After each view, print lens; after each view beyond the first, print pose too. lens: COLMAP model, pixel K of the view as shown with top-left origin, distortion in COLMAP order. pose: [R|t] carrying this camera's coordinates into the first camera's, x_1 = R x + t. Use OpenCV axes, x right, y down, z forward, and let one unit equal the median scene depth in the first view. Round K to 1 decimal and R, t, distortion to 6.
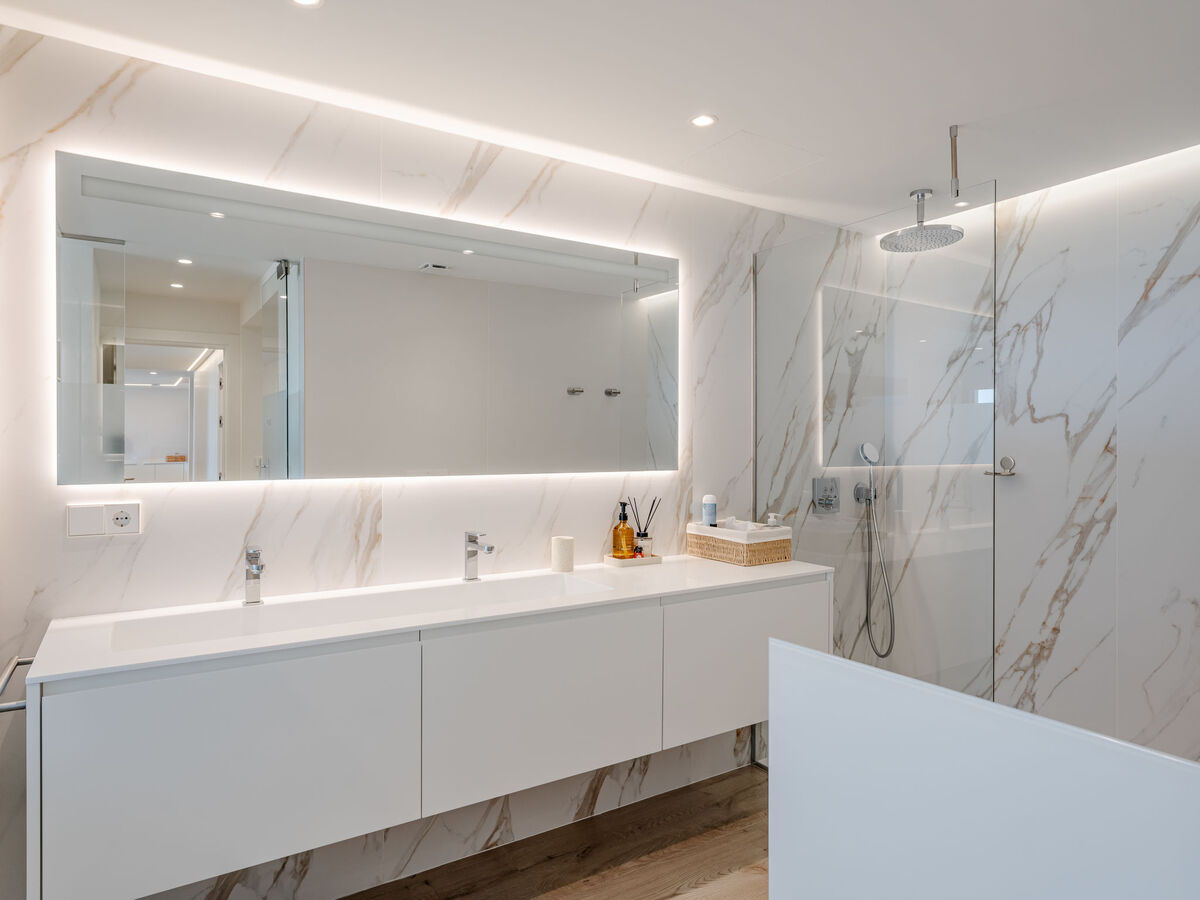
lens RADIAL K [[738.4, 0, 603.6], [0, 738.4, 453.9], [0, 0, 1]] dist [-0.007936, 0.006684]
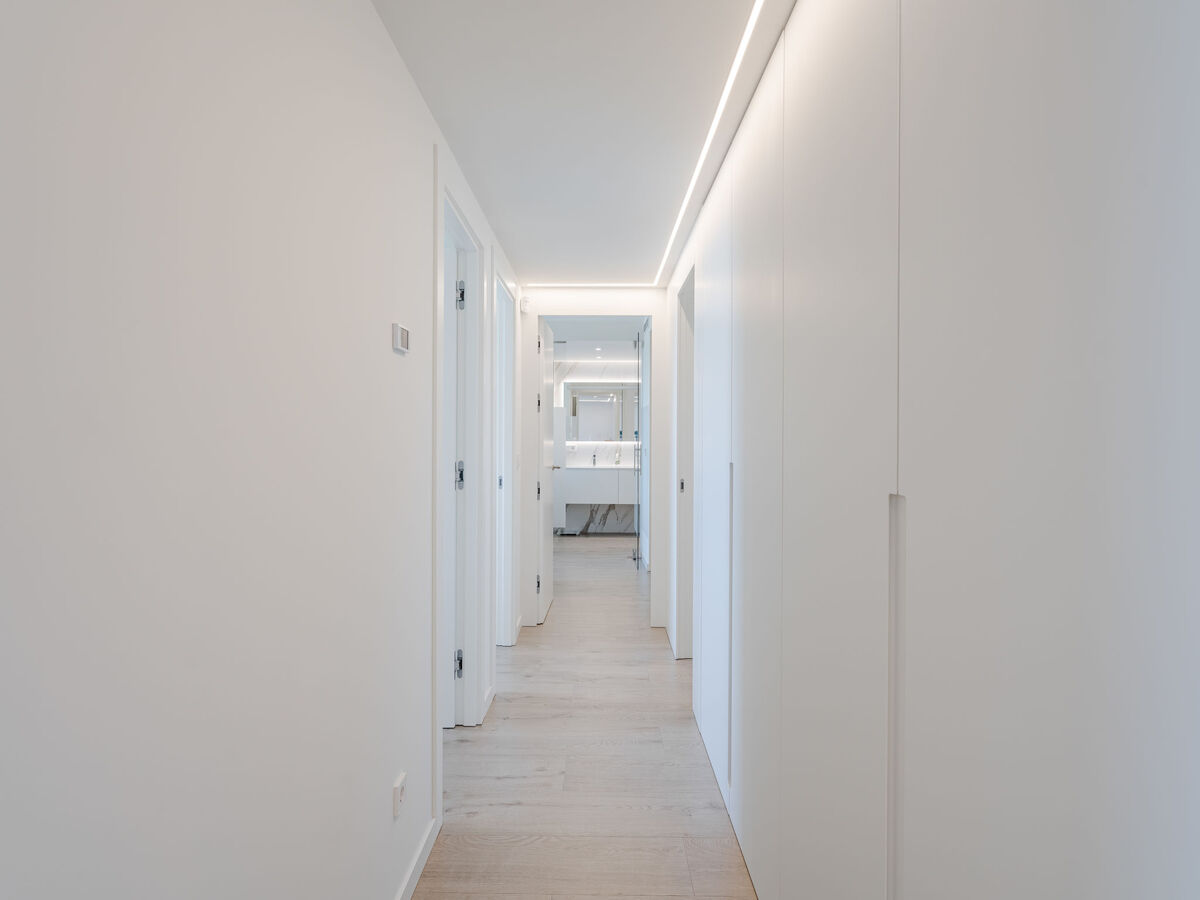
lens RADIAL K [[738.4, 0, 599.9], [0, 738.4, 448.1], [0, 0, 1]] dist [-0.007936, 0.006684]
pose [[0.844105, 0.011328, -0.536058, 2.082671], [-0.007512, 0.999929, 0.009302, 0.031862], [0.536125, -0.003826, 0.844130, -2.986681]]
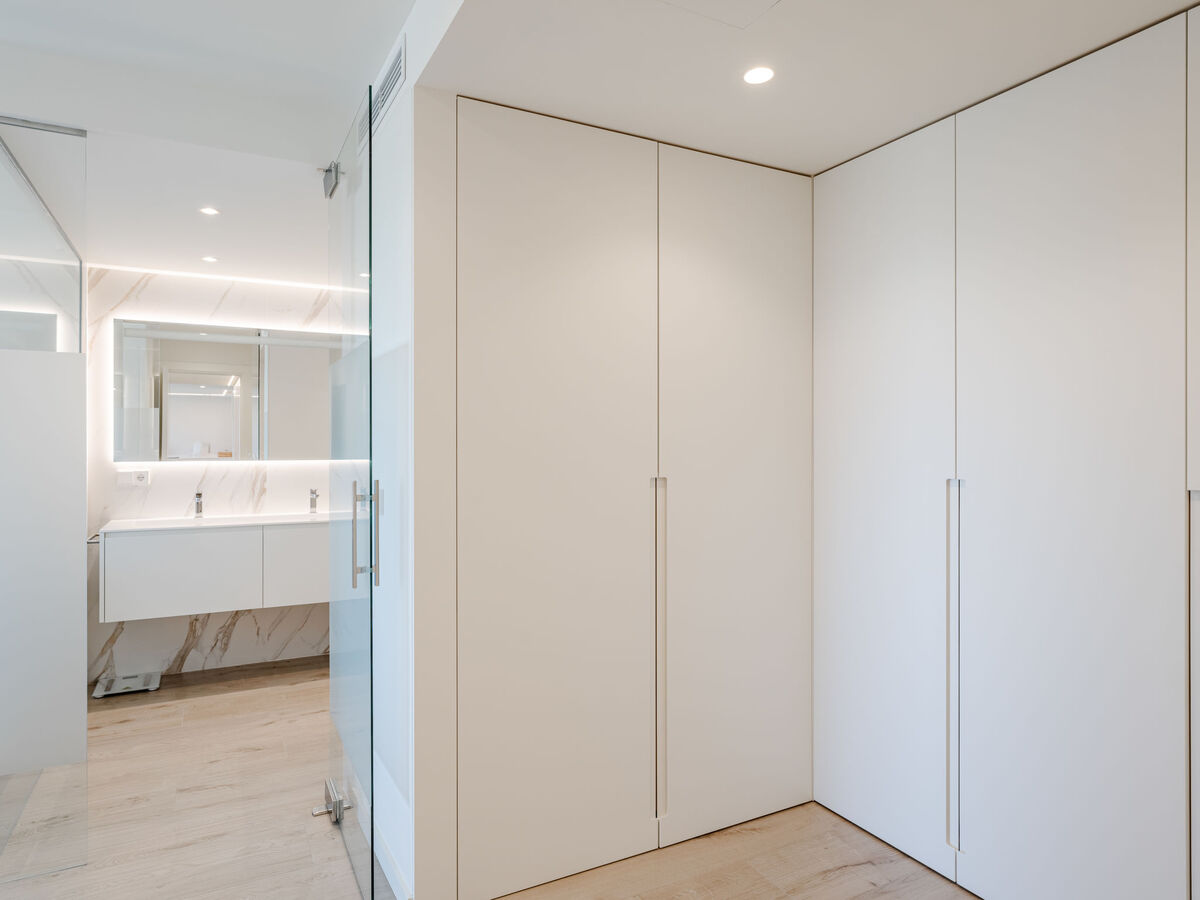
lens RADIAL K [[738.4, 0, 598.5], [0, 738.4, 447.6], [0, 0, 1]] dist [-0.007936, 0.006684]
pose [[0.996837, 0.000513, -0.079466, 0.797293], [-0.000942, 0.999985, -0.005367, 0.005889], [0.079462, 0.005425, 0.996823, -0.983999]]
